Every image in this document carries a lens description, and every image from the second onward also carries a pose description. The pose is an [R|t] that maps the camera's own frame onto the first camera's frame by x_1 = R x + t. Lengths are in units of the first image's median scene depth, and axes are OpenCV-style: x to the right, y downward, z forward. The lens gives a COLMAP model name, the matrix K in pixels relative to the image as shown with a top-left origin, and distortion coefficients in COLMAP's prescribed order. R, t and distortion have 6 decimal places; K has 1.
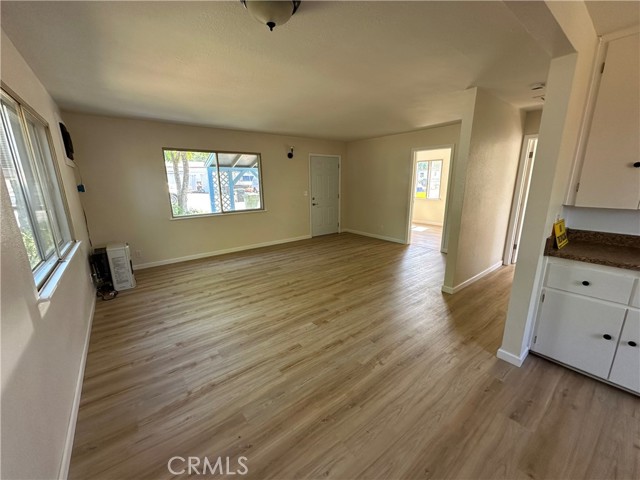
lens RADIAL K [[255.5, 0, 319.8], [0, 255.5, 240.4], [0, 0, 1]] dist [0.002438, 0.000132]
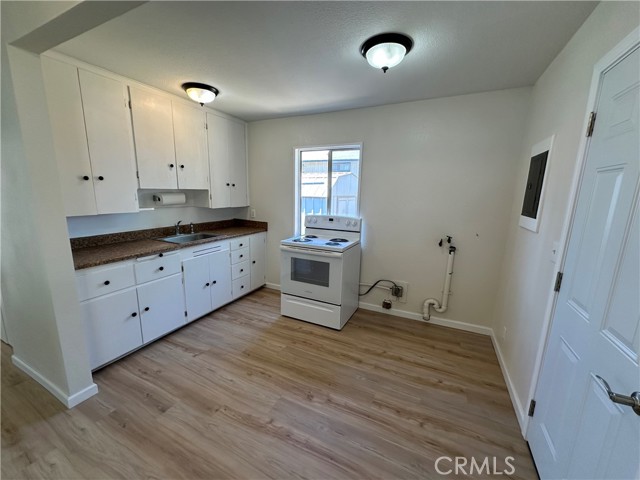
lens RADIAL K [[255.5, 0, 319.0], [0, 255.5, 242.0], [0, 0, 1]] dist [0.002438, 0.000132]
pose [[-0.440143, -0.170027, 0.881683, -0.214940], [0.187149, 0.942974, 0.275272, -0.089311], [-0.878208, 0.286165, -0.383223, 0.376840]]
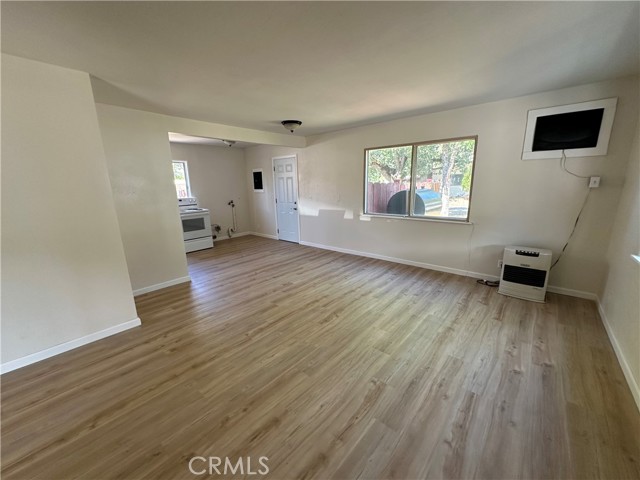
lens RADIAL K [[255.5, 0, 319.9], [0, 255.5, 242.3], [0, 0, 1]] dist [0.002438, 0.000132]
pose [[-0.980962, 0.076821, -0.178357, 0.061698], [-0.009264, 0.898873, 0.438111, -0.502371], [0.193977, 0.431423, -0.881049, 2.175654]]
